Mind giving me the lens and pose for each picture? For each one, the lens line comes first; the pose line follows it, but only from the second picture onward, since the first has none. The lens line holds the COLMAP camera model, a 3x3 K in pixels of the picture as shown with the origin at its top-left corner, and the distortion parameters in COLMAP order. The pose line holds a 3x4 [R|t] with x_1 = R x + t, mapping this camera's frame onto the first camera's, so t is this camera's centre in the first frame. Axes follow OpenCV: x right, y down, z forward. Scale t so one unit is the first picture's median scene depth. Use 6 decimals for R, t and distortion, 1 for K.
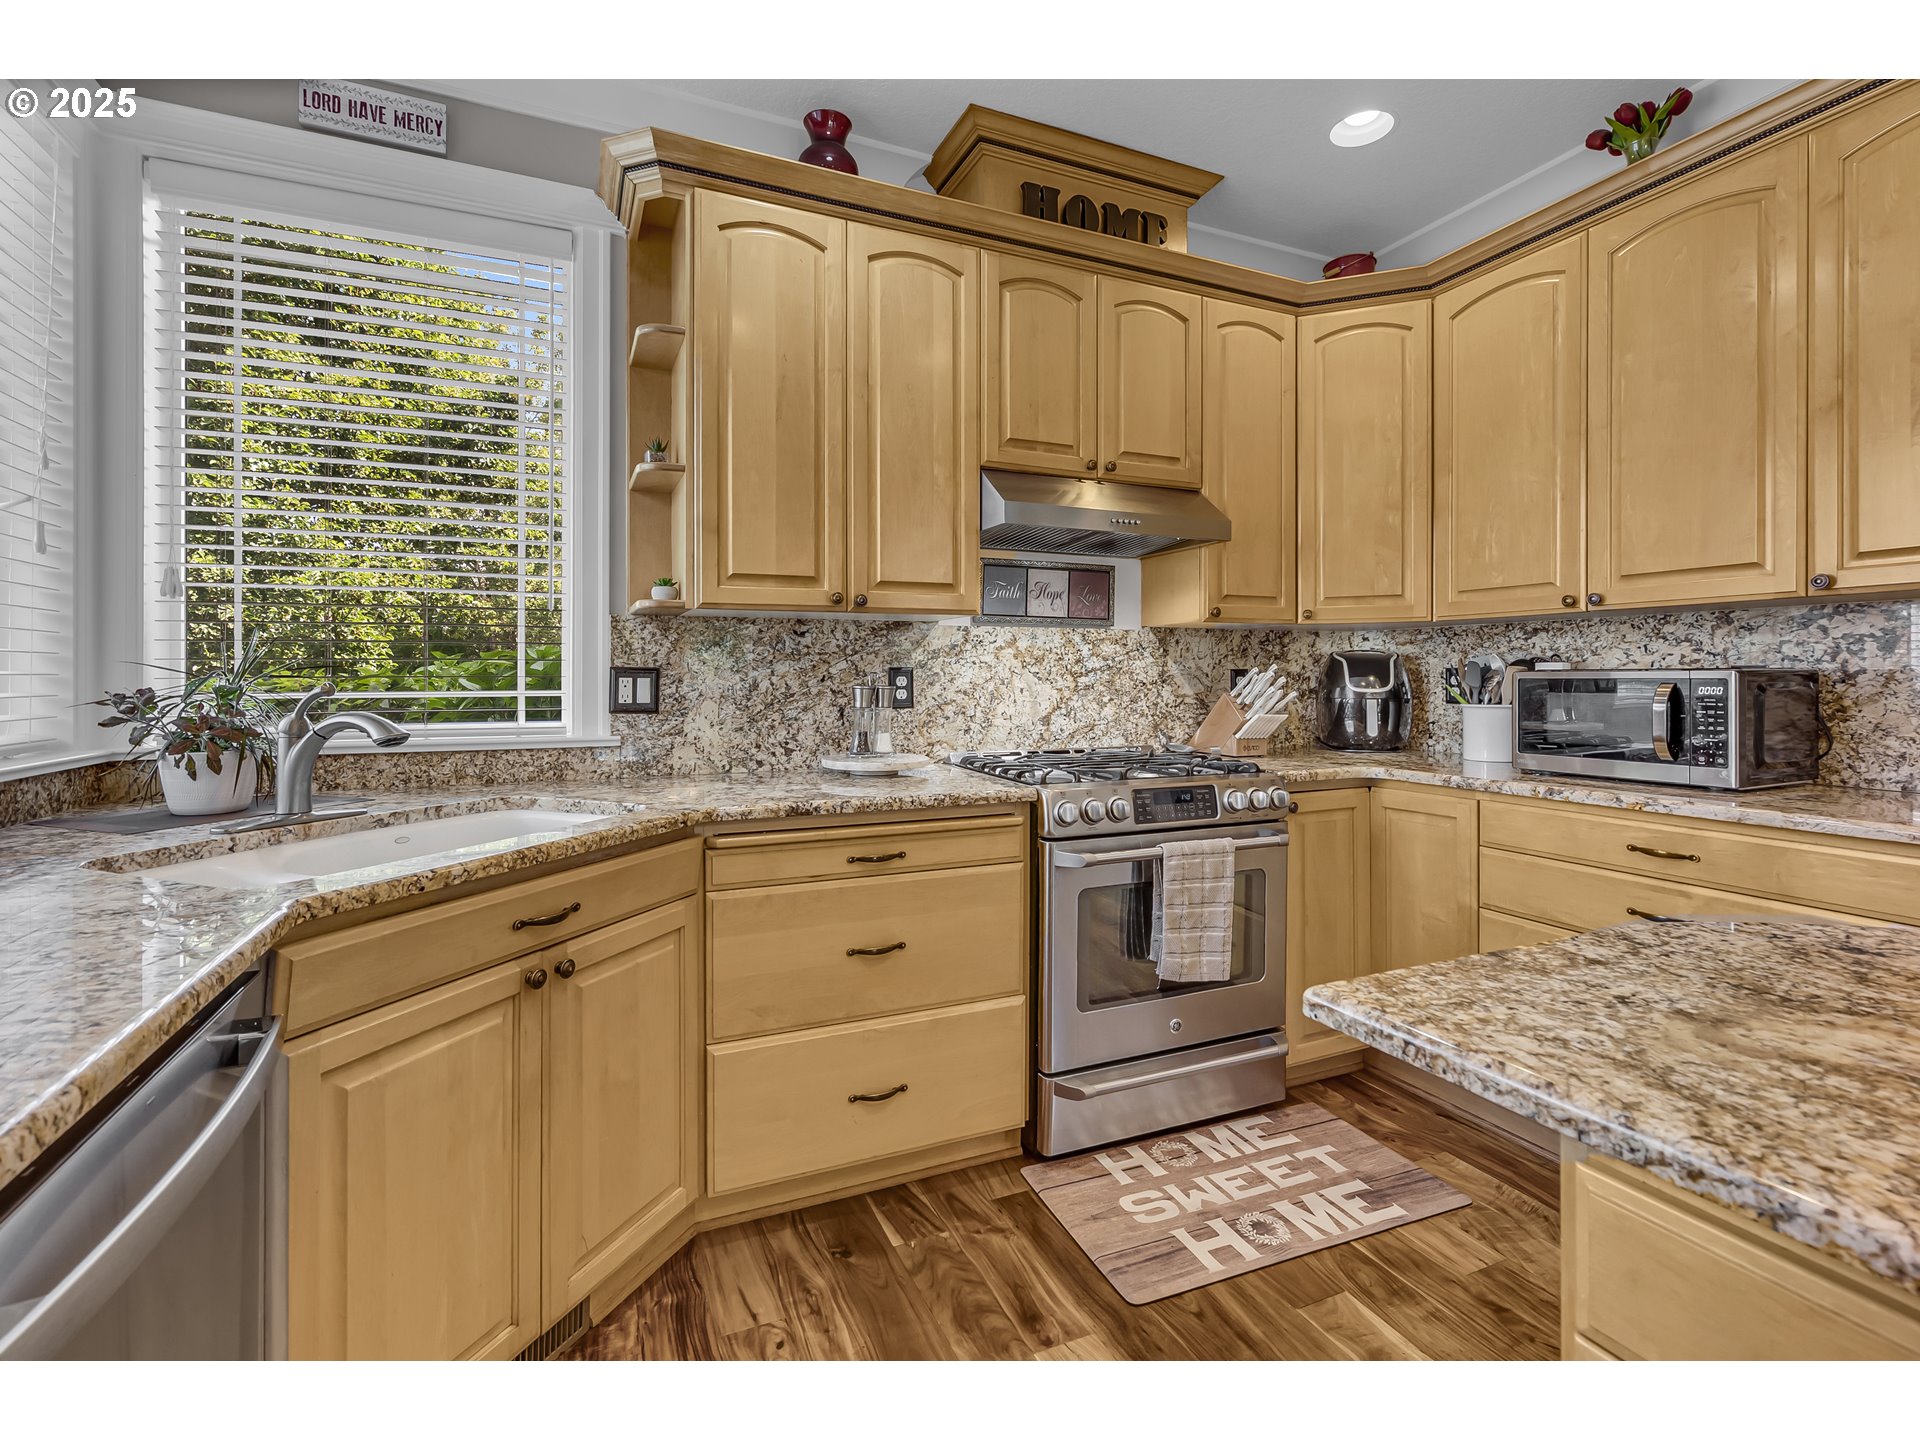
lens RADIAL K [[887.4, 0, 960.2], [0, 887.4, 678.7], [0, 0, 1]] dist [-0.004027, 0.001712]
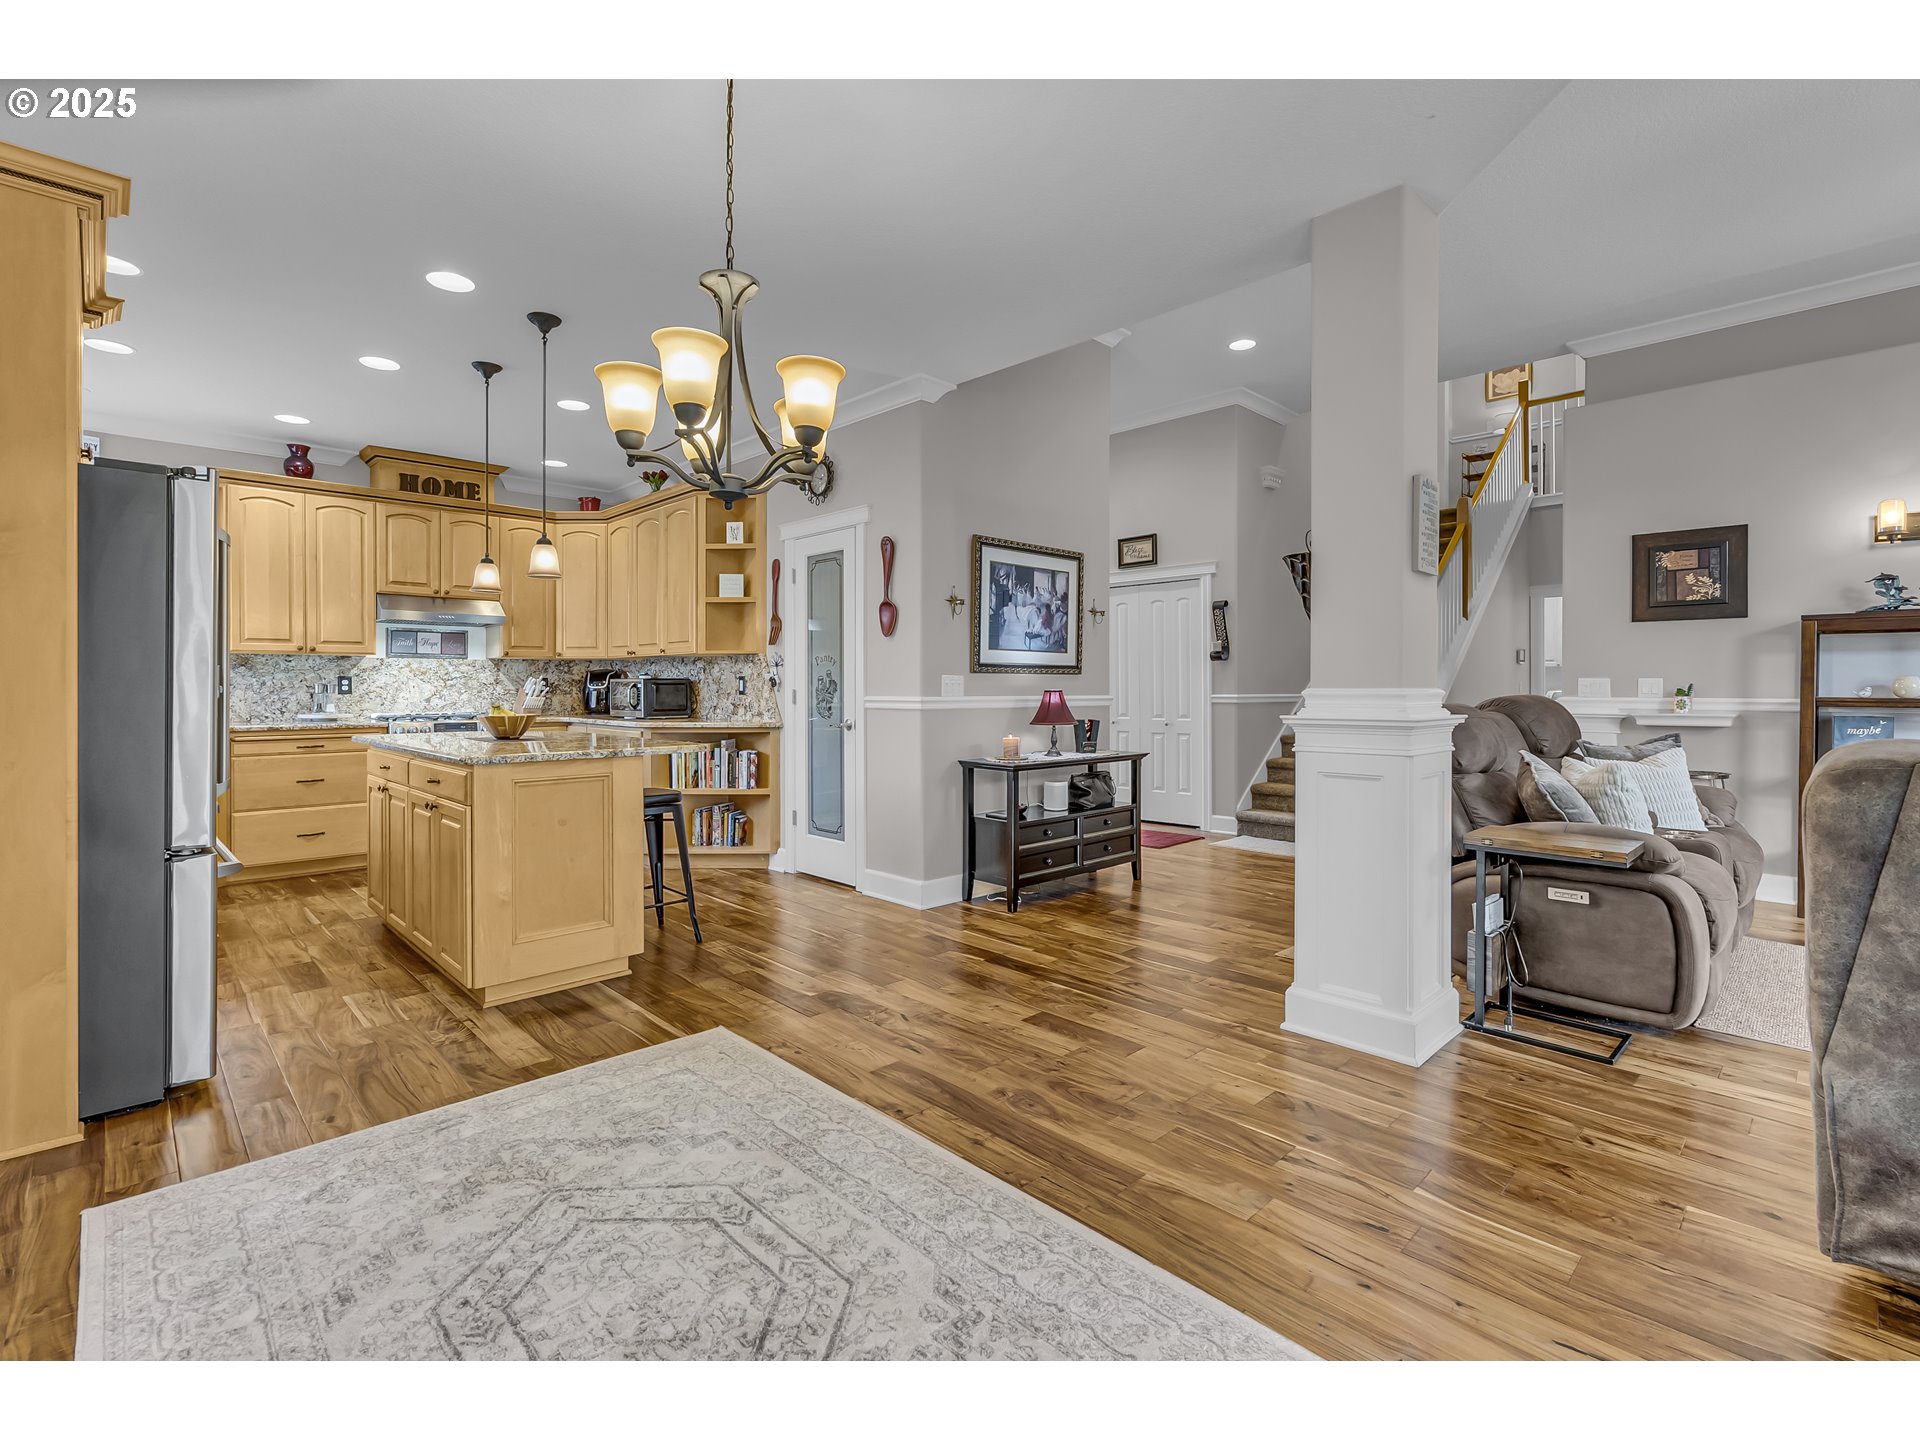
lens RADIAL K [[887.4, 0, 962.7], [0, 887.4, 693.7], [0, 0, 1]] dist [-0.004027, 0.001712]
pose [[0.938016, -0.000682, 0.346591, 0.751609], [-0.000536, 0.999994, 0.003418, 0.028223], [-0.346591, -0.003392, 0.938010, -1.995442]]
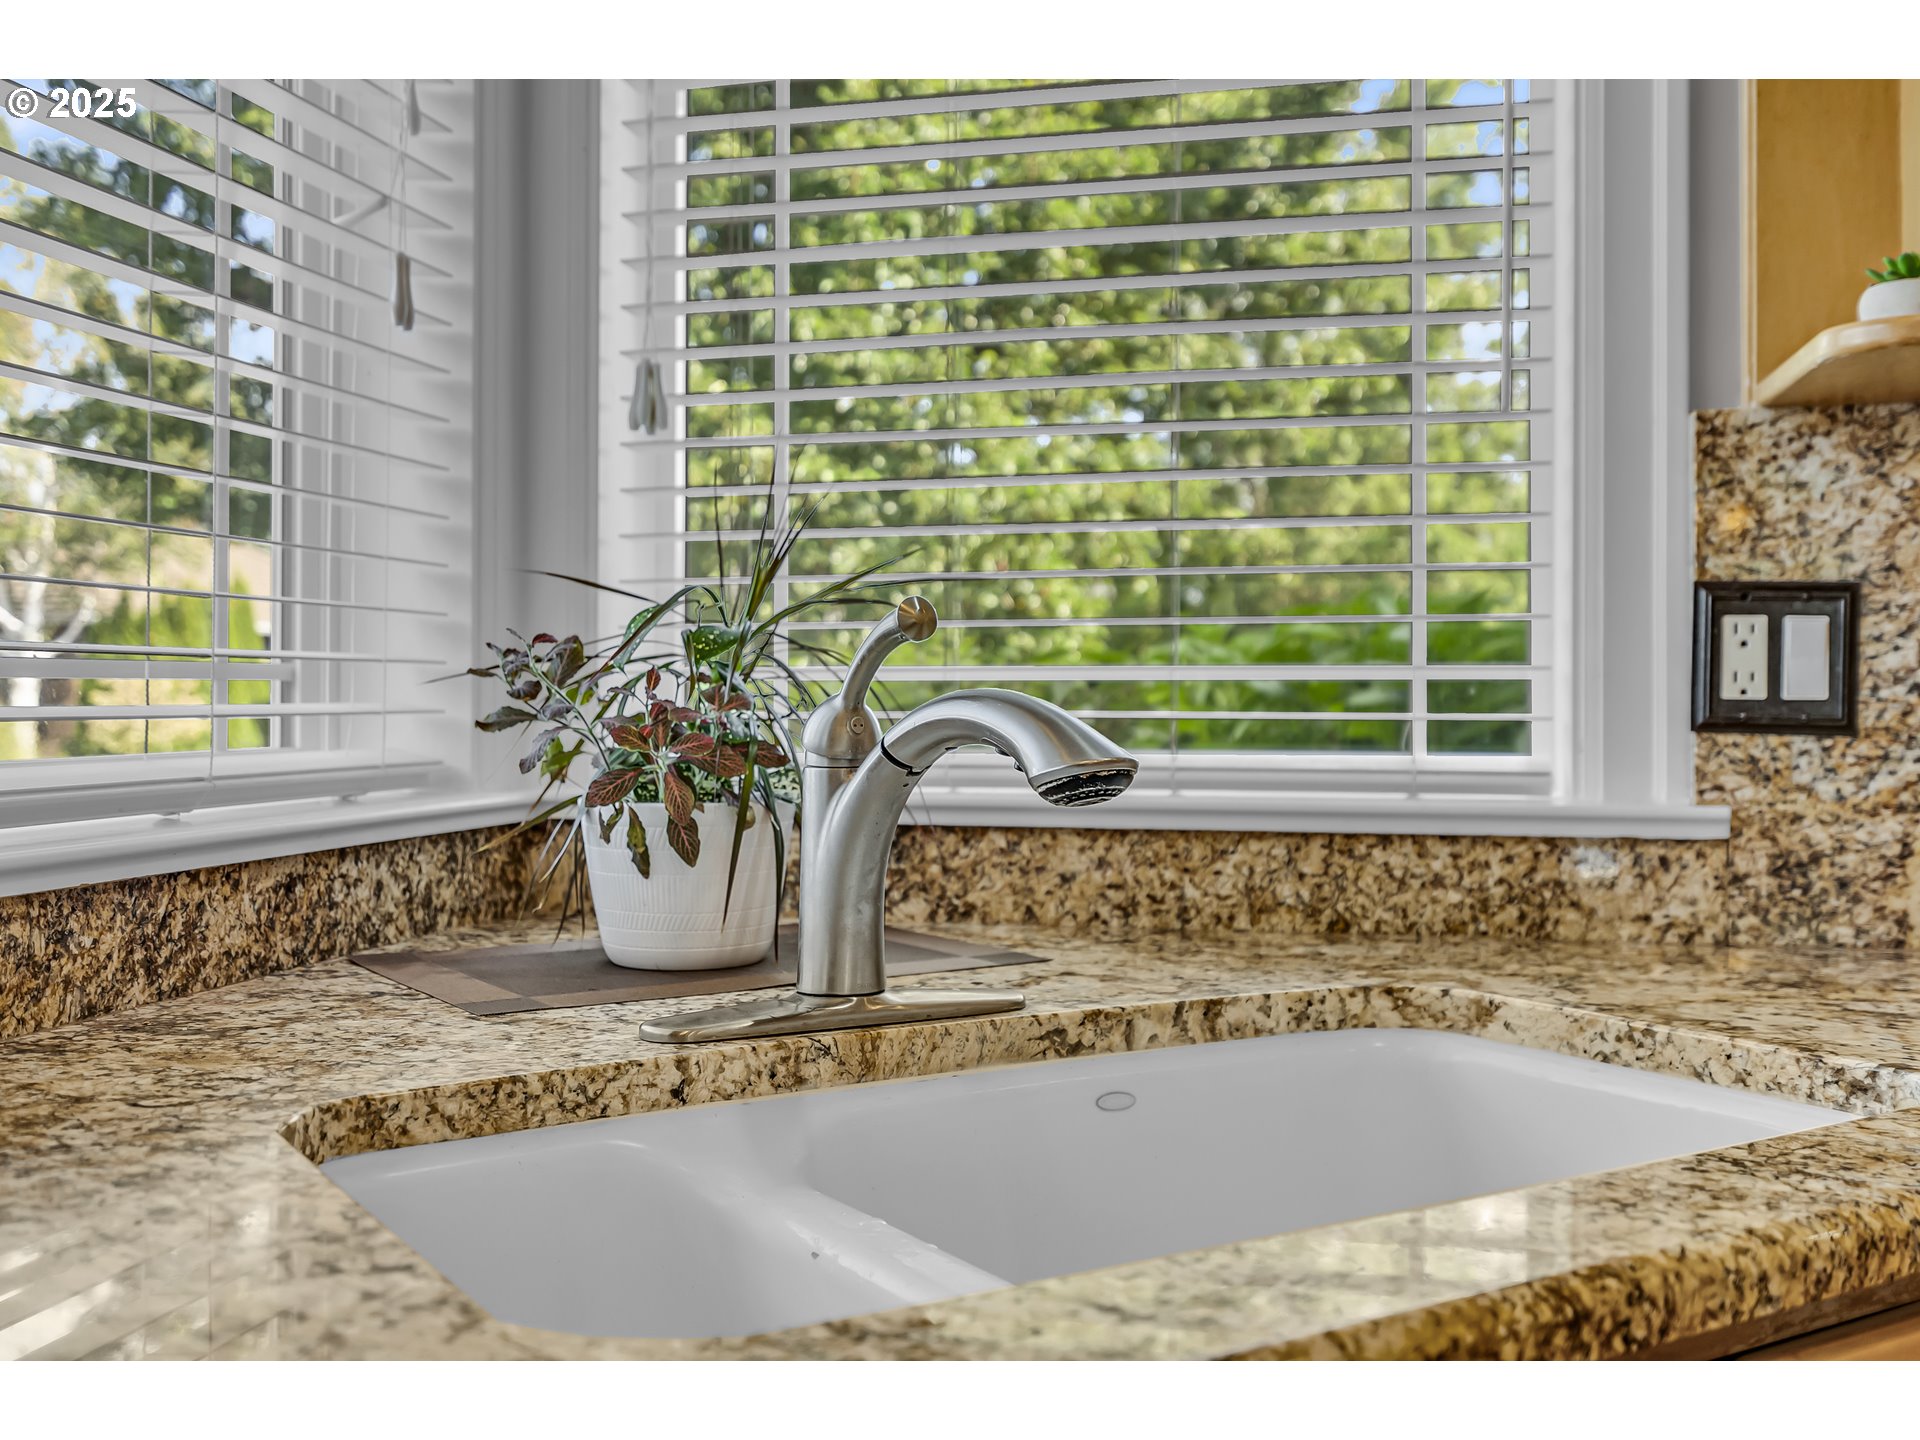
lens RADIAL K [[1746.7, 0, 958.2], [0, 1746.7, 716.8], [0, 0, 1]] dist [0.009297, 0.005263]
pose [[0.793400, 0.004773, -0.608681, -0.226361], [-0.002578, 0.999987, 0.004481, 0.031631], [0.608695, -0.001986, 0.793402, 0.361455]]
